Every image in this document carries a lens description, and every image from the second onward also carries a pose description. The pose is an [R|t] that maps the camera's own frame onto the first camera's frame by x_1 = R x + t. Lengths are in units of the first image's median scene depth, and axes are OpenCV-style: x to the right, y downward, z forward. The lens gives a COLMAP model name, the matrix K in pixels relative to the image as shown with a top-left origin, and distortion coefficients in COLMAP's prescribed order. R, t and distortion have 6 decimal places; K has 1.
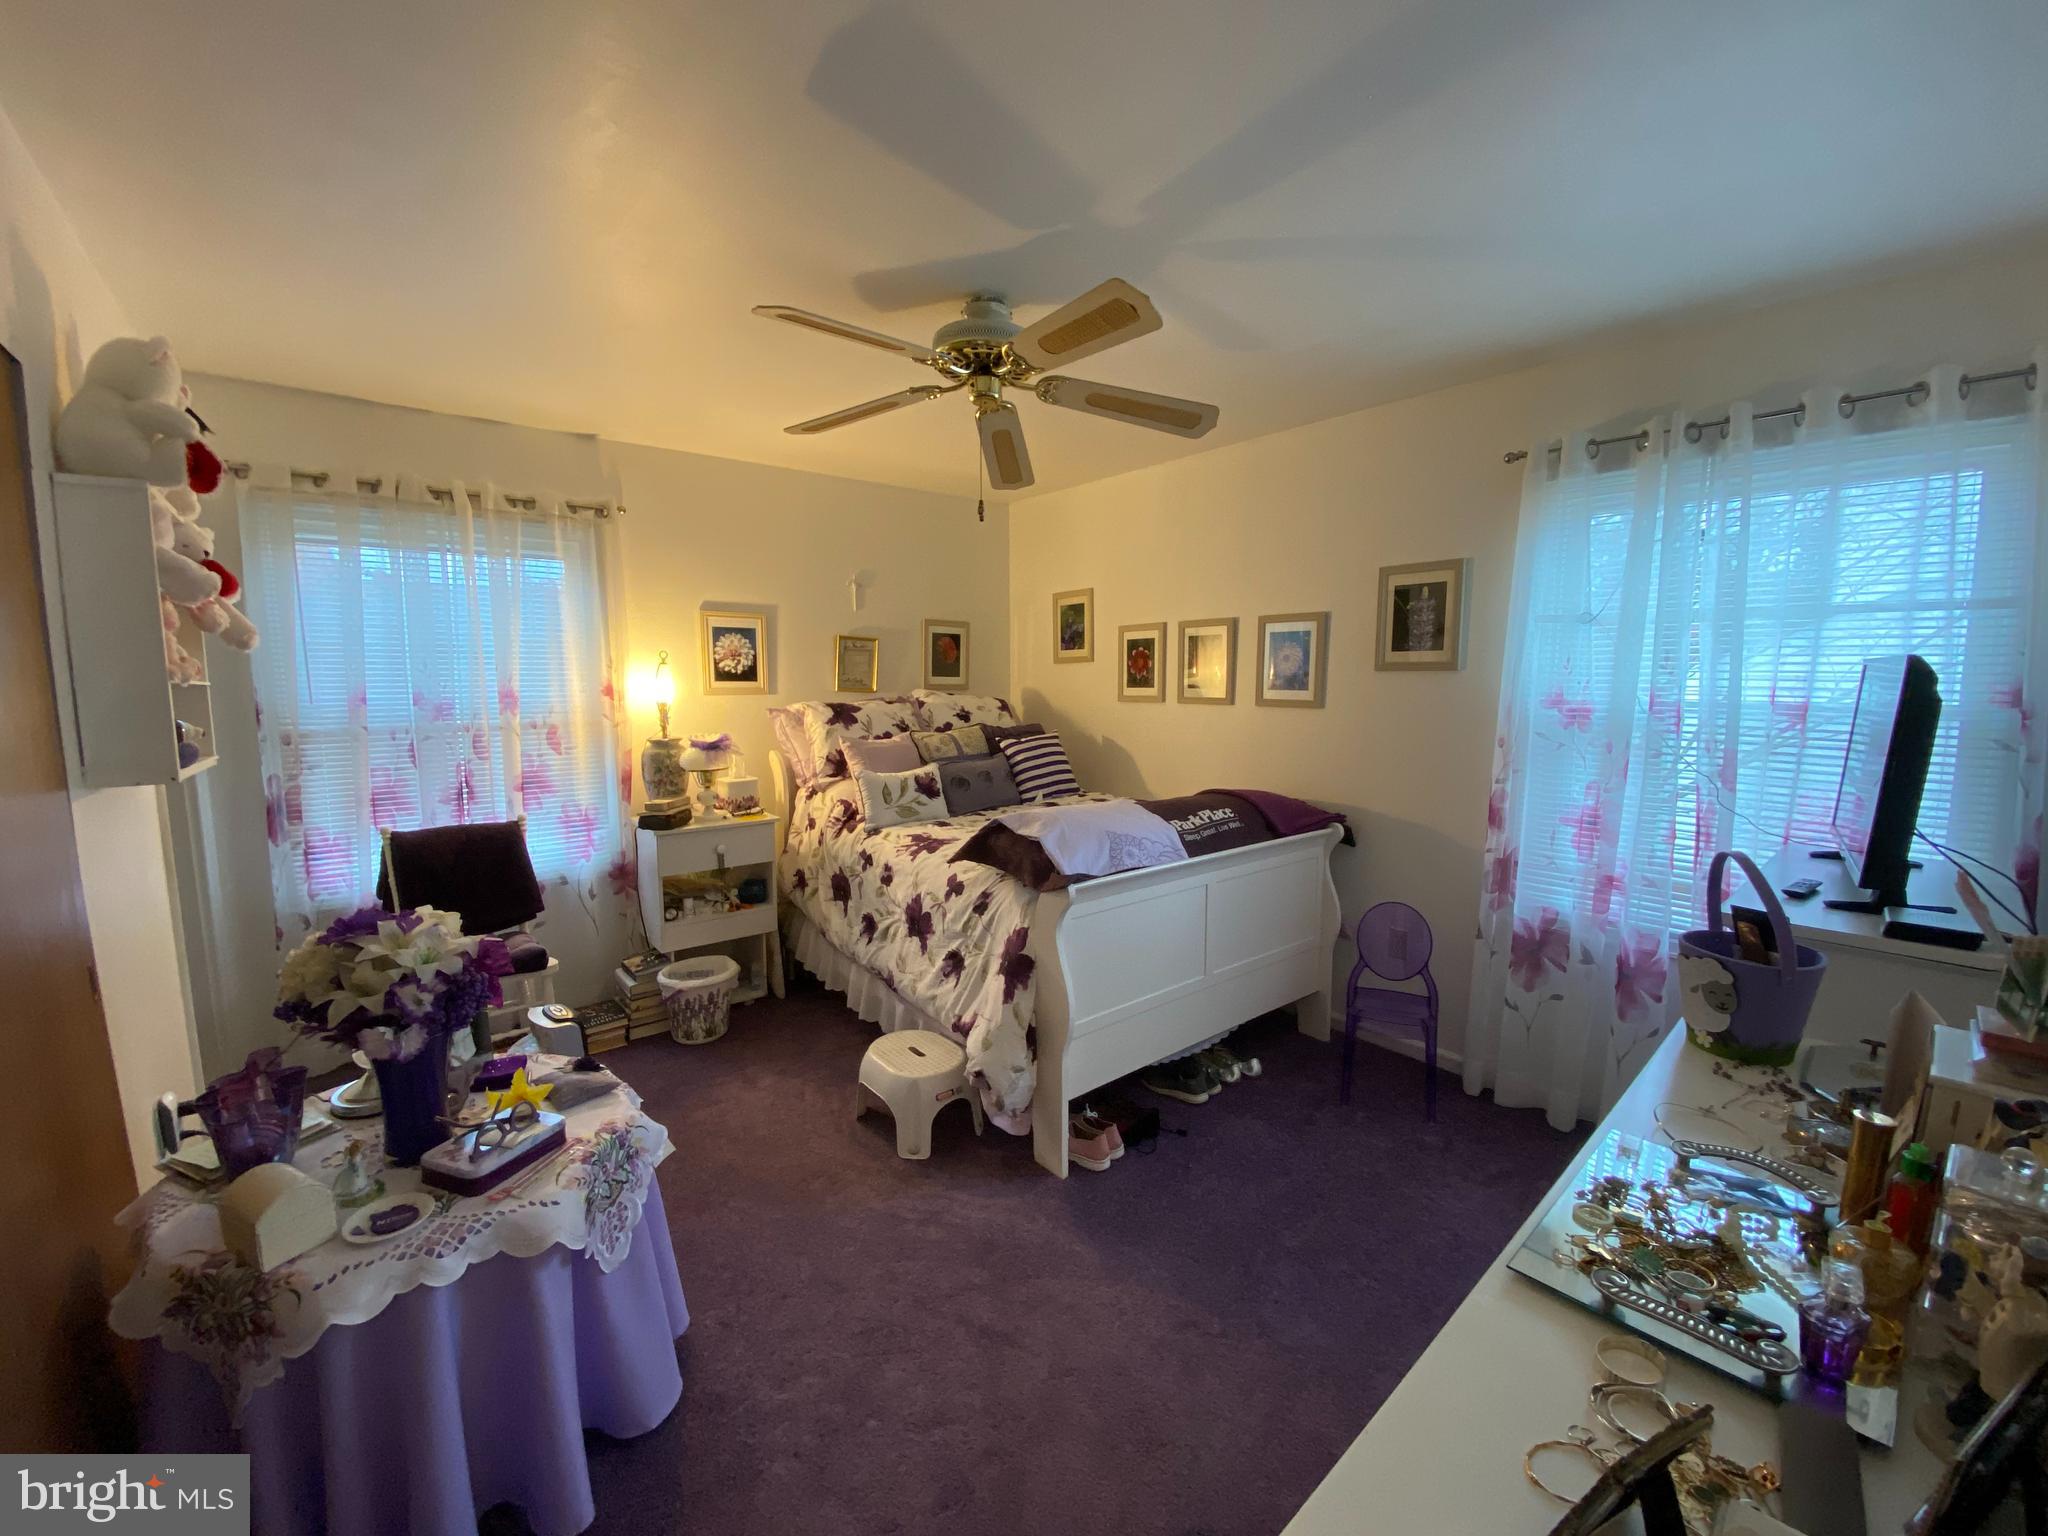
lens RADIAL K [[825.7, 0, 1024.0], [0, 825.7, 768.0], [0, 0, 1]] dist [0.042475, -0.035998]
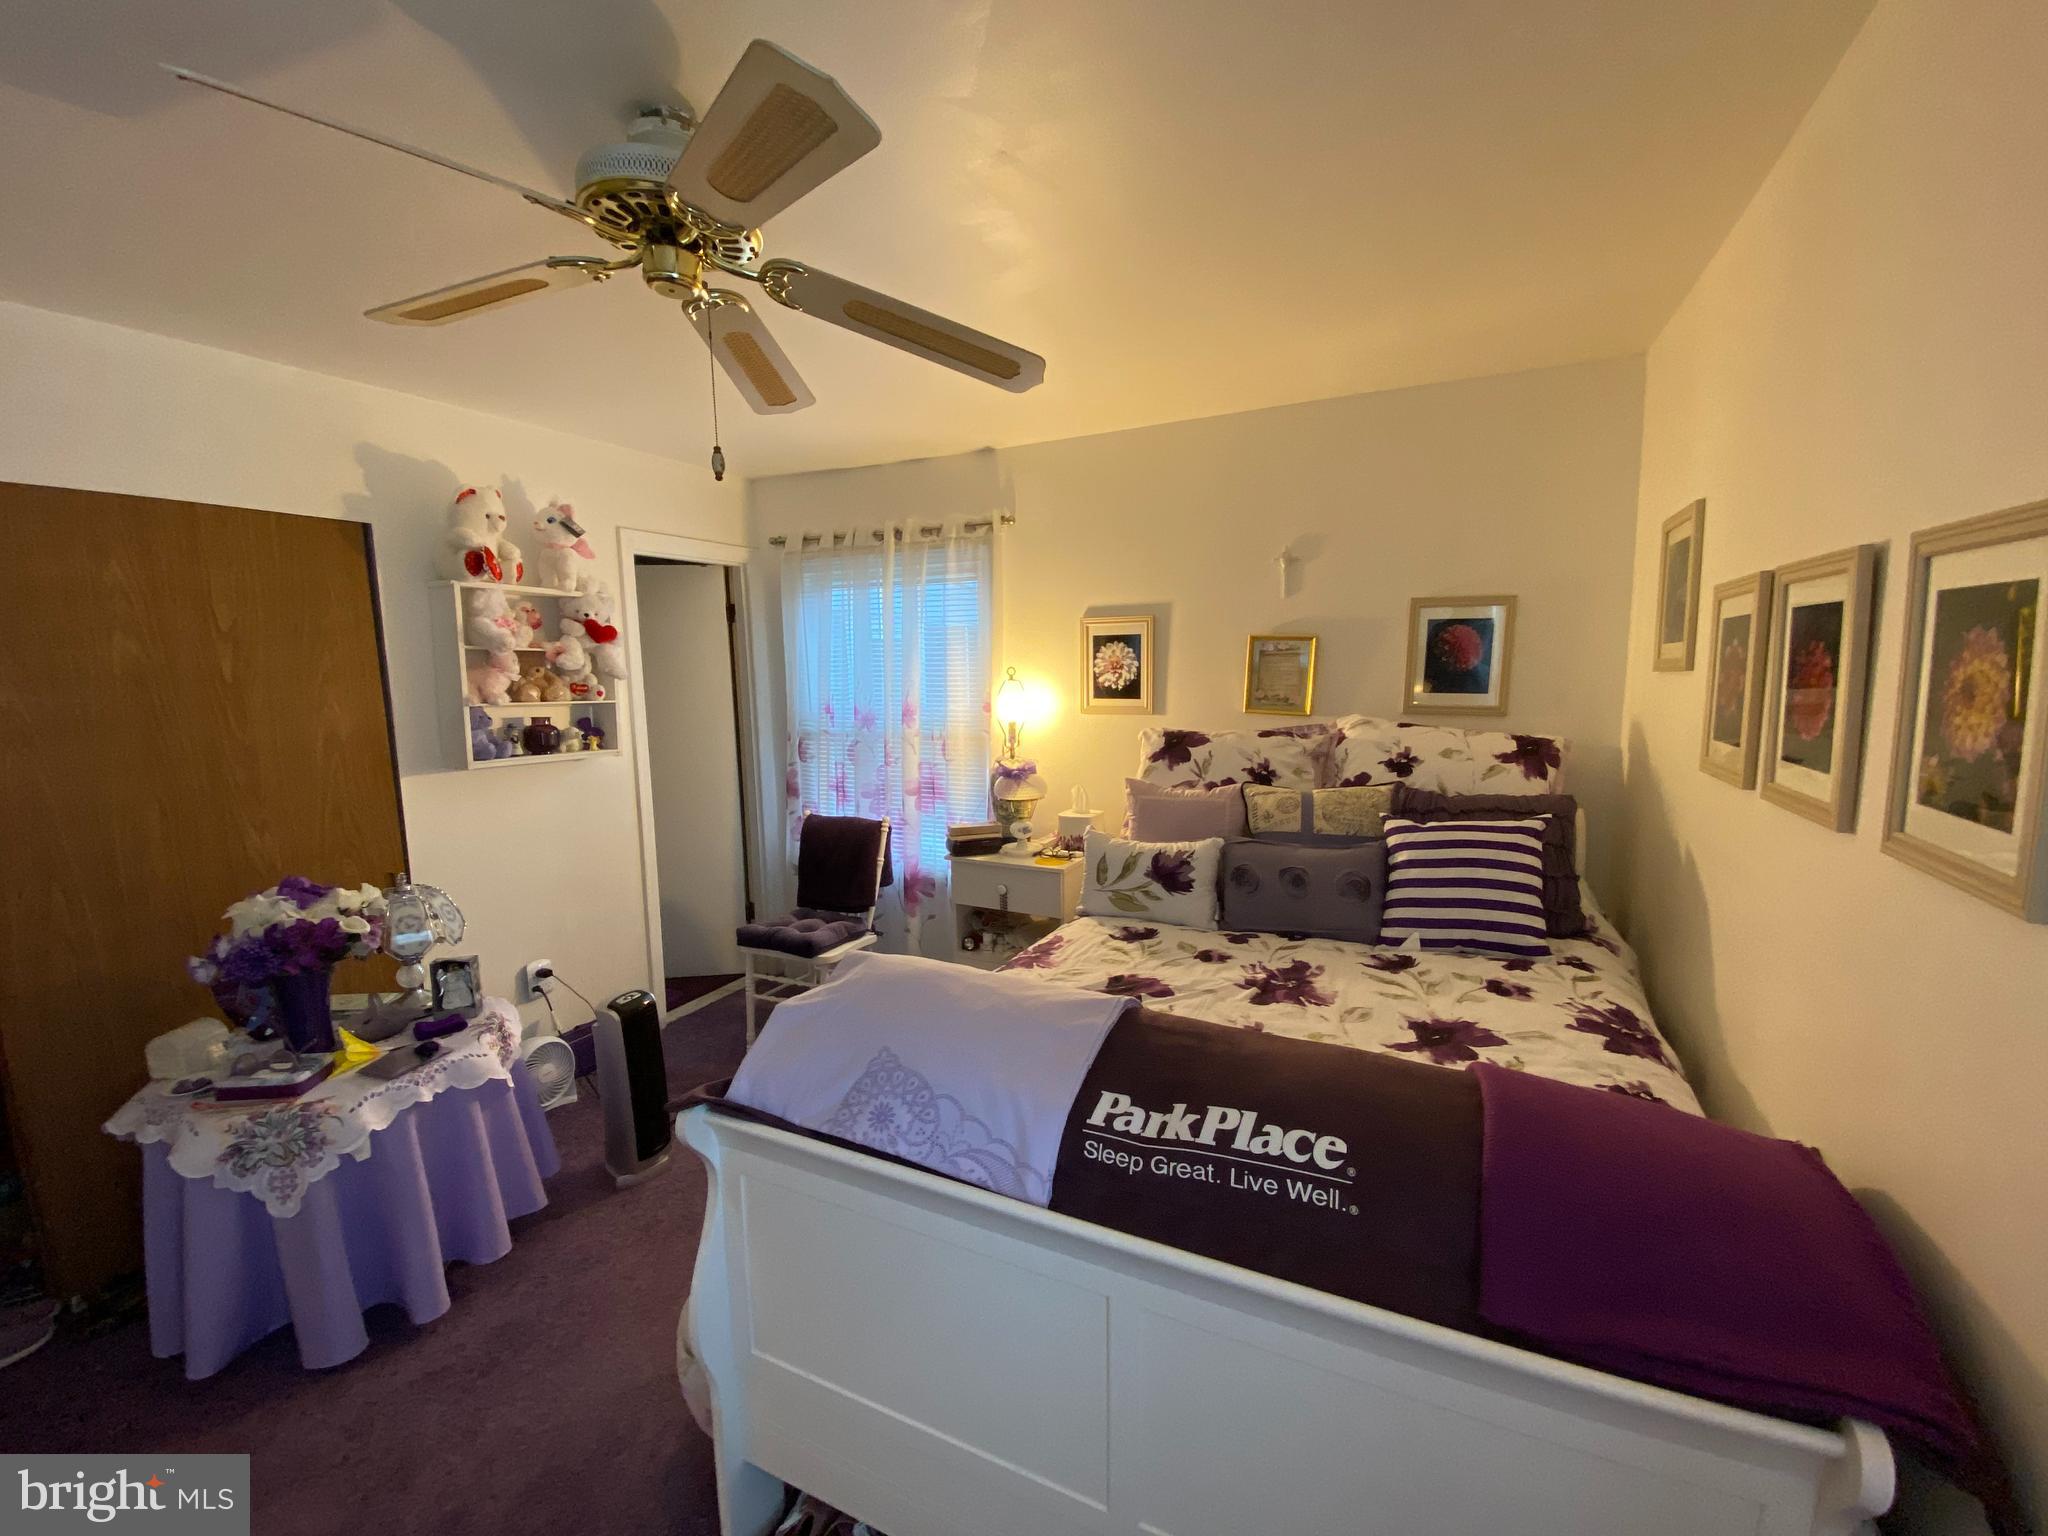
lens RADIAL K [[823.2, 0, 1034.5], [0, 823.2, 761.4], [0, 0, 1]] dist [0.101524, -0.035437]
pose [[0.428485, 0.100738, -0.897916, 0.437117], [-0.090244, 0.993568, 0.068405, -0.104937], [0.899031, 0.051722, 0.434820, 0.651161]]
